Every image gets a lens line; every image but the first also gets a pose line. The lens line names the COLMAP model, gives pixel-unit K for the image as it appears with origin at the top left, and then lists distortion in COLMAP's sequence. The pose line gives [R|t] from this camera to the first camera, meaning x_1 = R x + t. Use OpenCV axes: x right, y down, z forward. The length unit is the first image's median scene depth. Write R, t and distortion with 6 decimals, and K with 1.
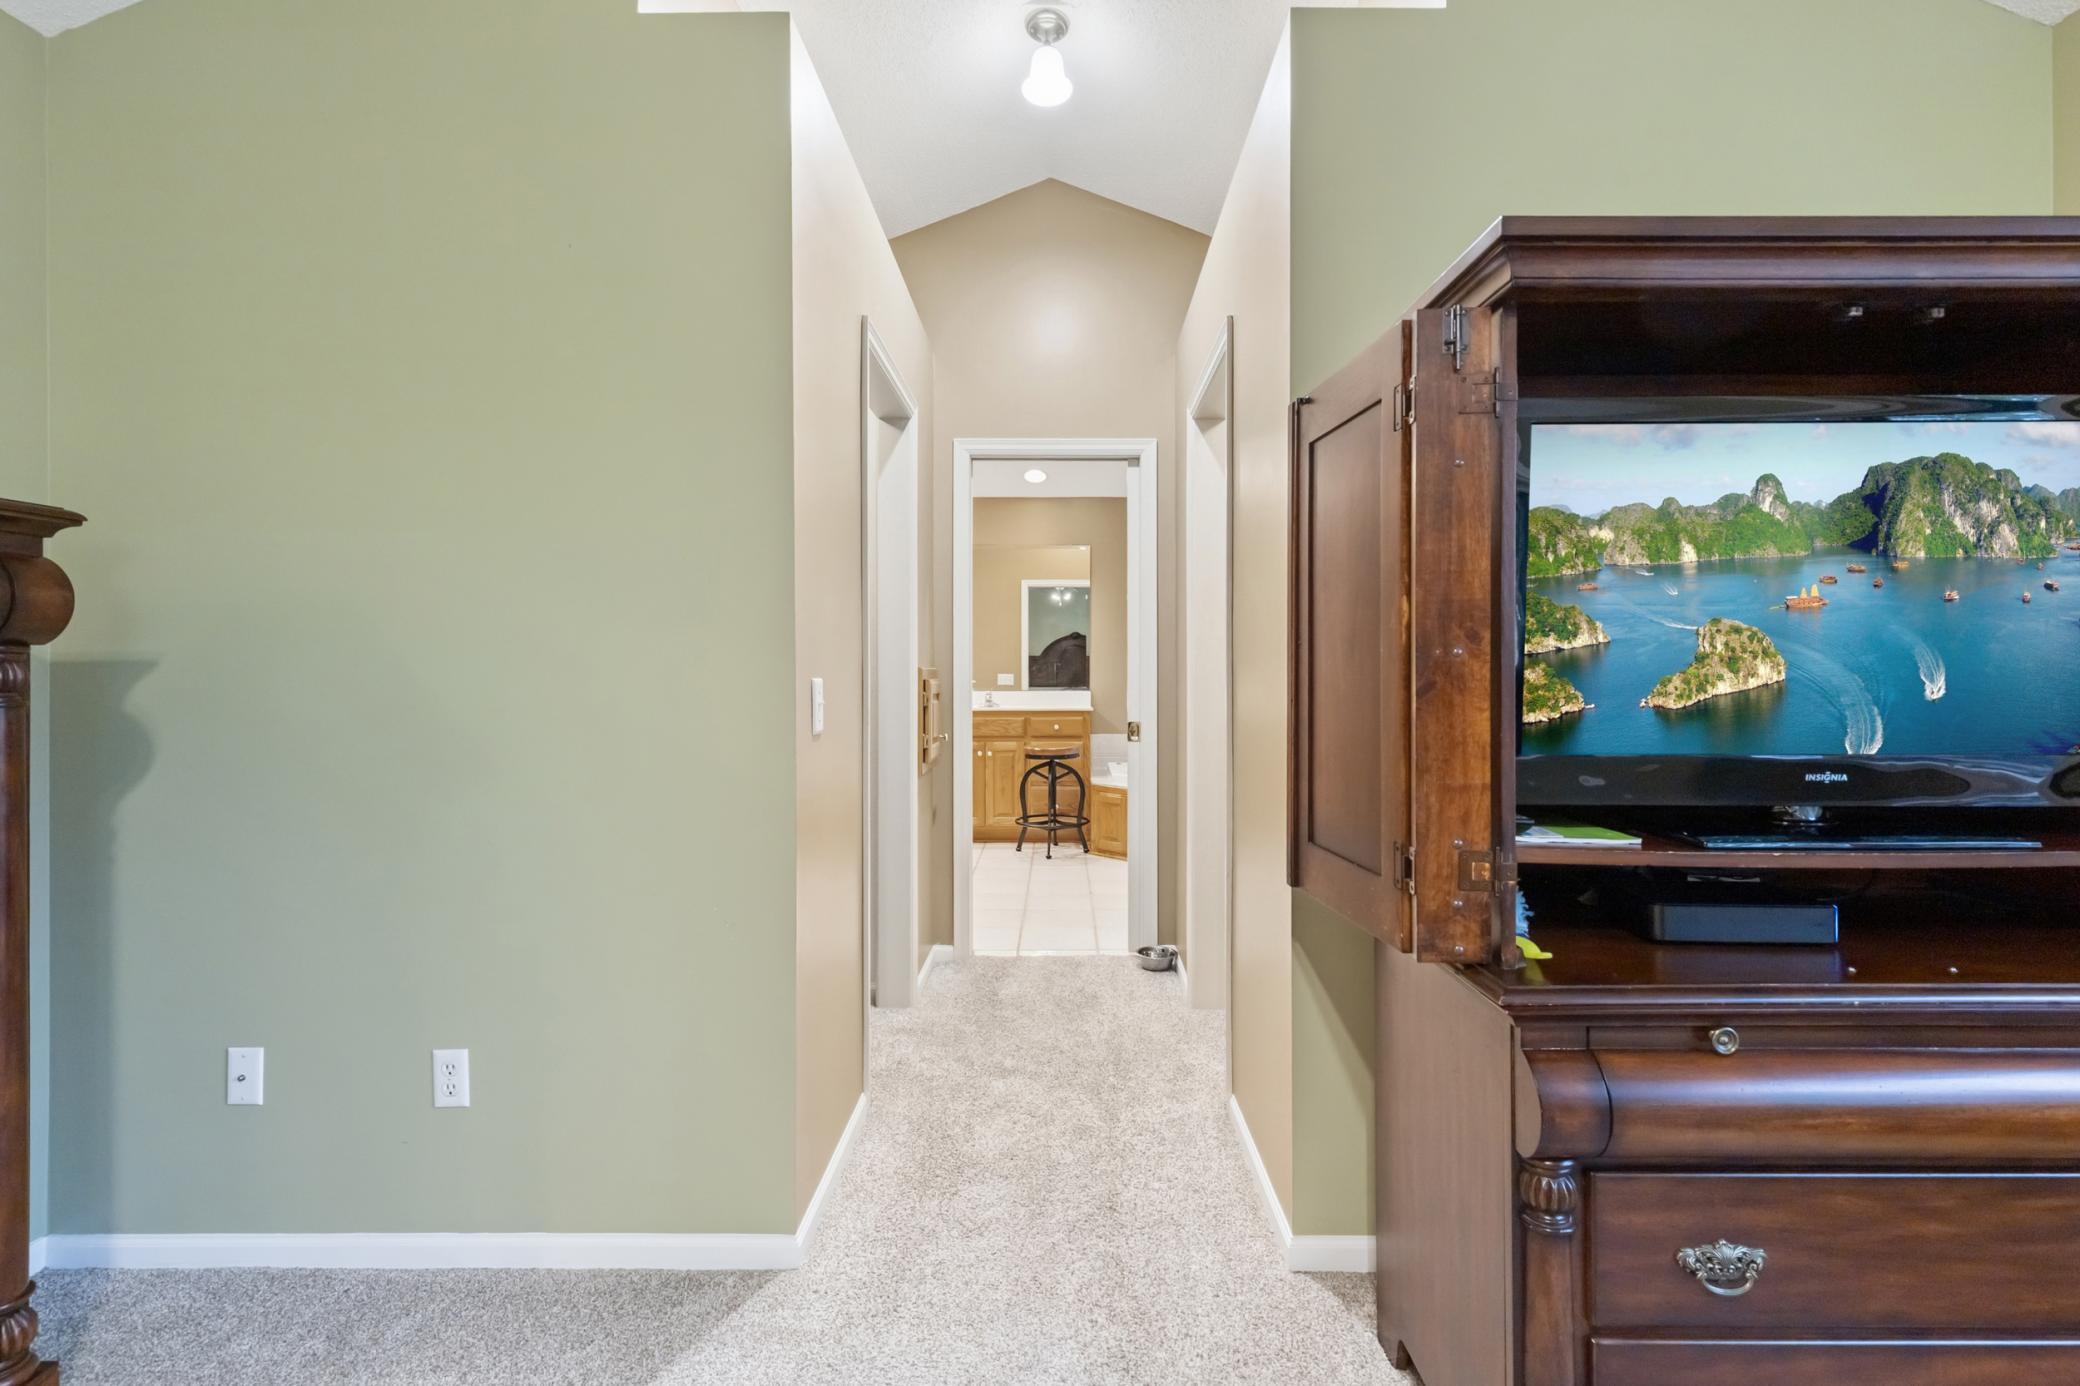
lens RADIAL K [[946.2, 0, 1030.0], [0, 946.2, 683.4], [0, 0, 1]] dist [0.004689, -0.000393]
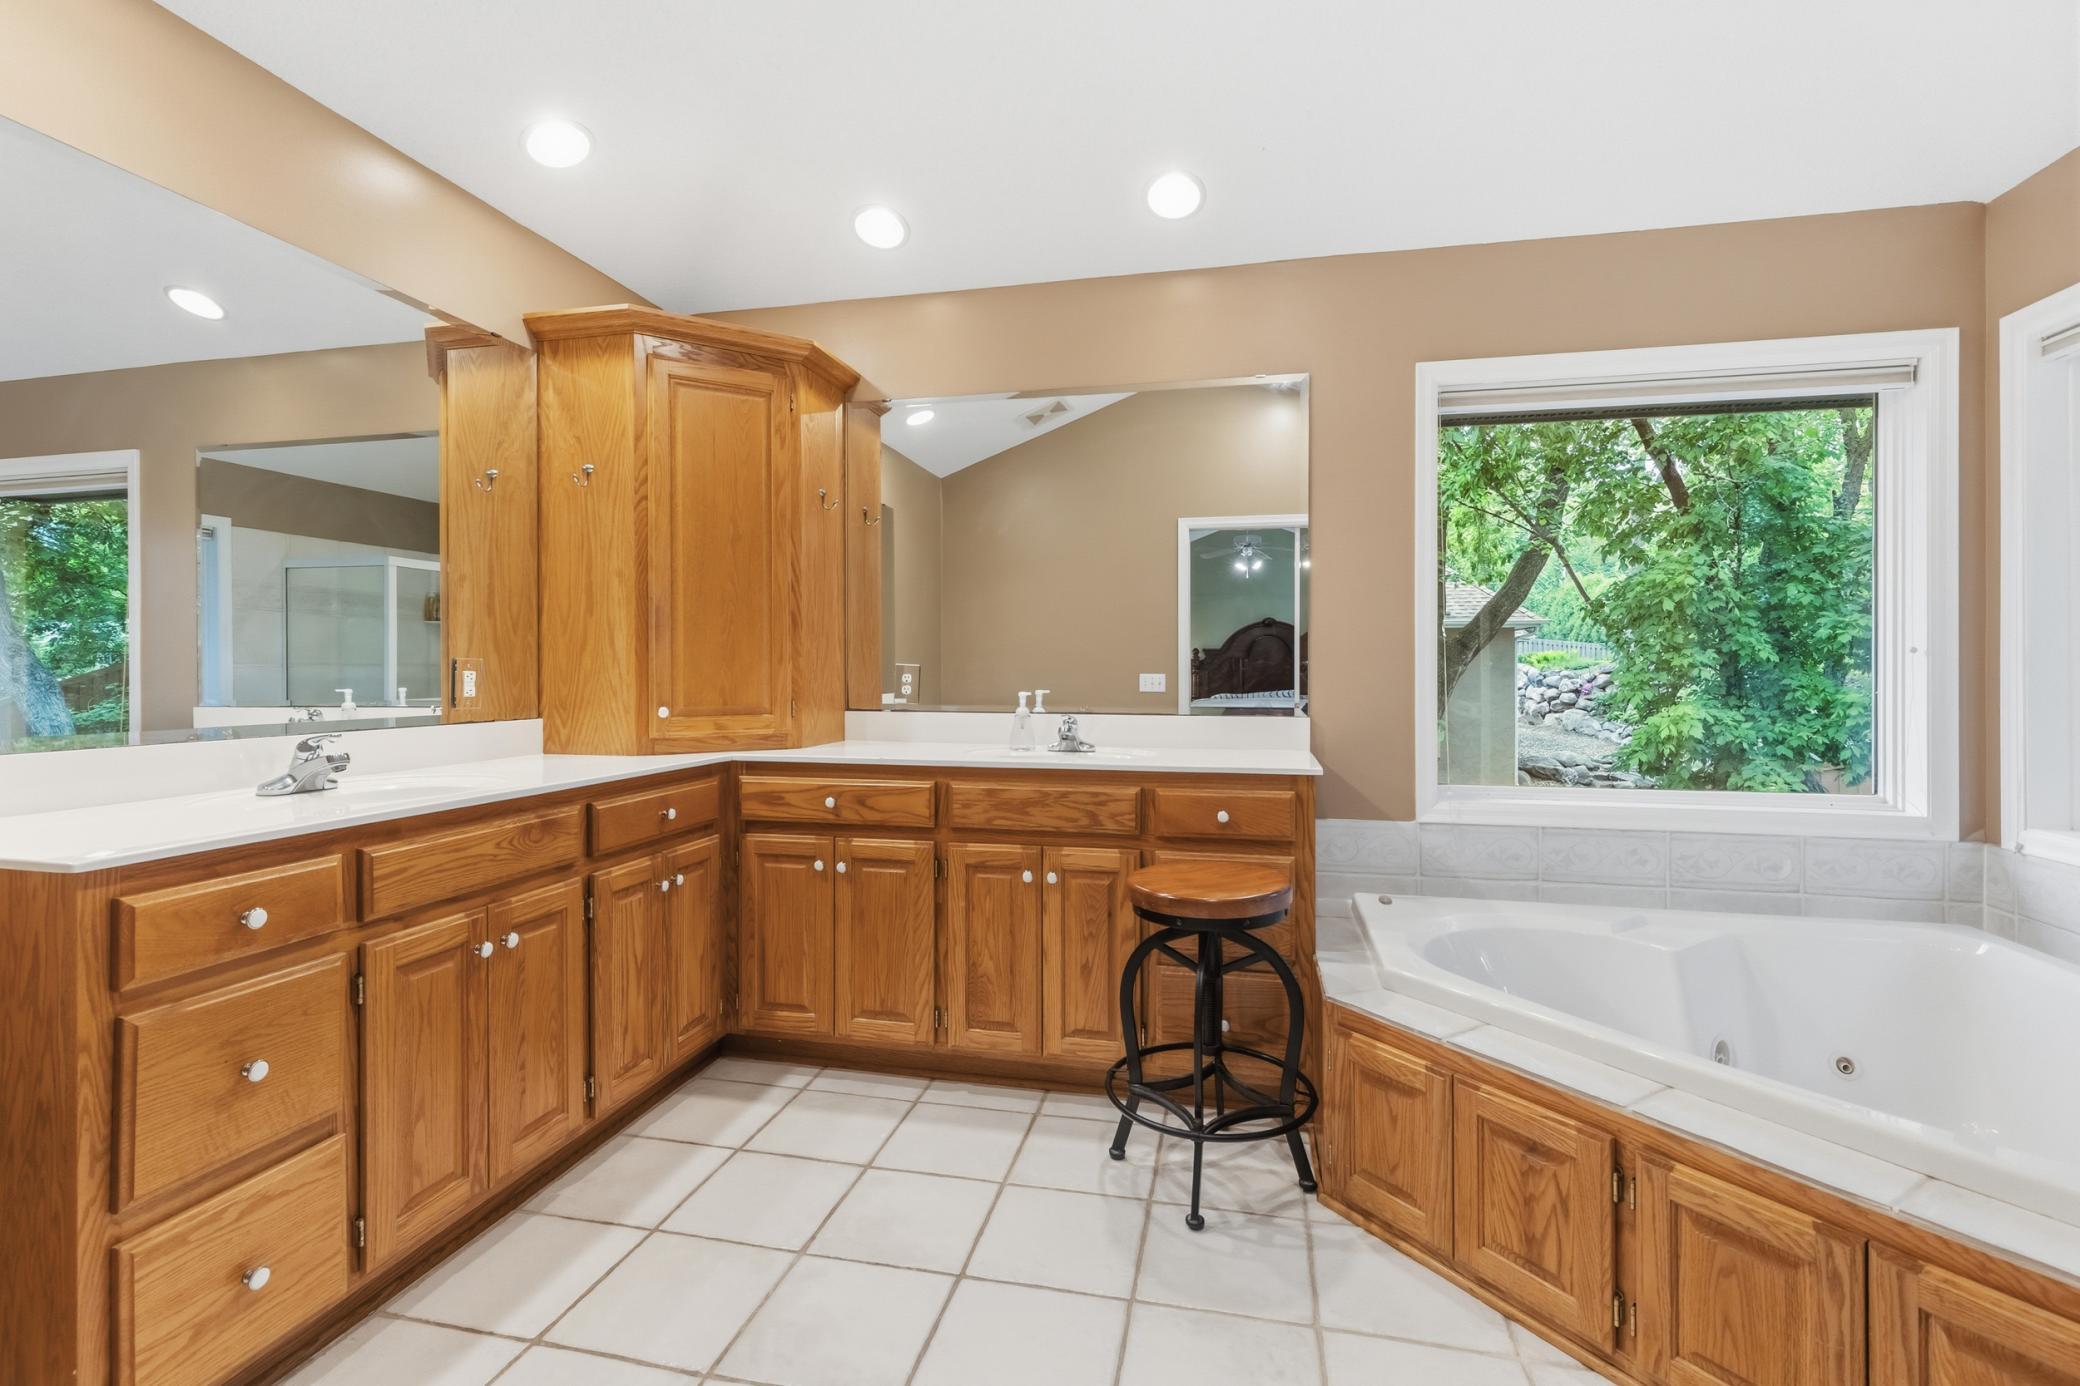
lens RADIAL K [[946.2, 0, 1030.0], [0, 946.2, 683.4], [0, 0, 1]] dist [0.004689, -0.000393]
pose [[0.980398, -0.002255, -0.197016, 0.027039], [0.002824, 0.999993, 0.002606, -0.008675], [0.197008, -0.003112, 0.980397, 0.607826]]
